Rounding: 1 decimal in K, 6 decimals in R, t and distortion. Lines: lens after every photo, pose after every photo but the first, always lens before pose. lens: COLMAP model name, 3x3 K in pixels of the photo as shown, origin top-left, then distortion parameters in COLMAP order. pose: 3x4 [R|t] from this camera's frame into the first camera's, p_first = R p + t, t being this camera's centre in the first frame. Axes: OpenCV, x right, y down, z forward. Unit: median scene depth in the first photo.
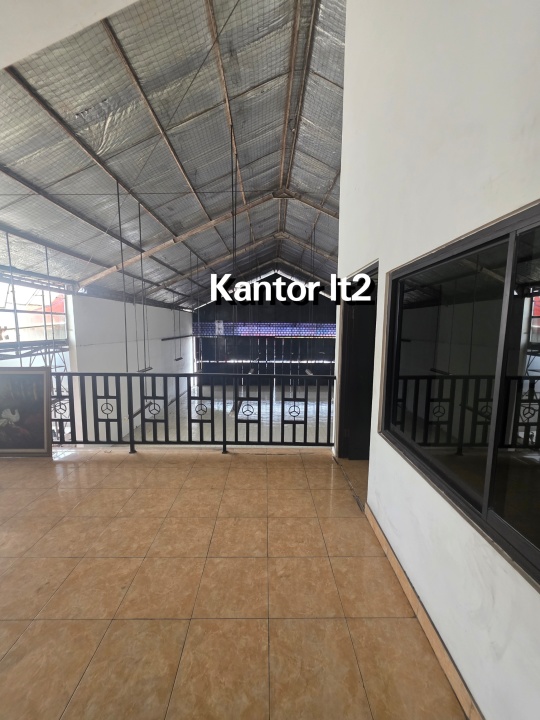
lens RADIAL K [[273.7, 0, 267.7], [0, 273.7, 355.0], [0, 0, 1]] dist [-0.018889, -0.000011]
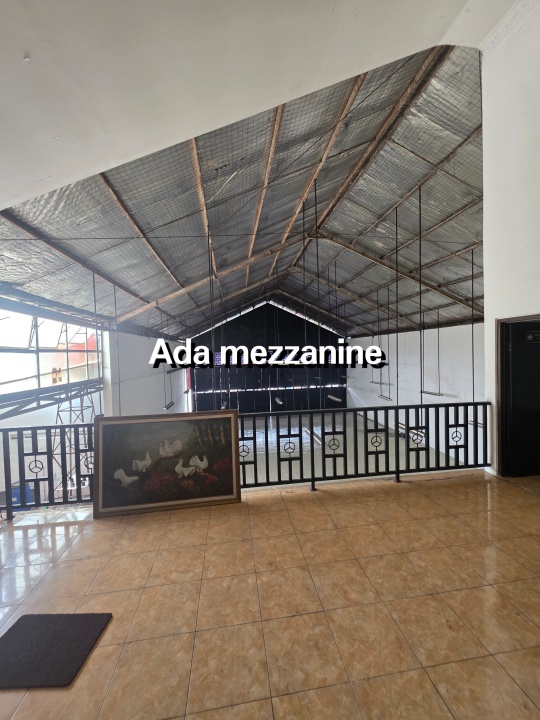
lens RADIAL K [[288.5, 0, 270.7], [0, 288.5, 359.2], [0, 0, 1]] dist [-0.005837, 0.001787]
pose [[0.988482, -0.027317, 0.148853, -0.455443], [0.042331, 0.994221, -0.098652, -0.013110], [-0.145298, 0.103817, 0.983926, -0.040310]]
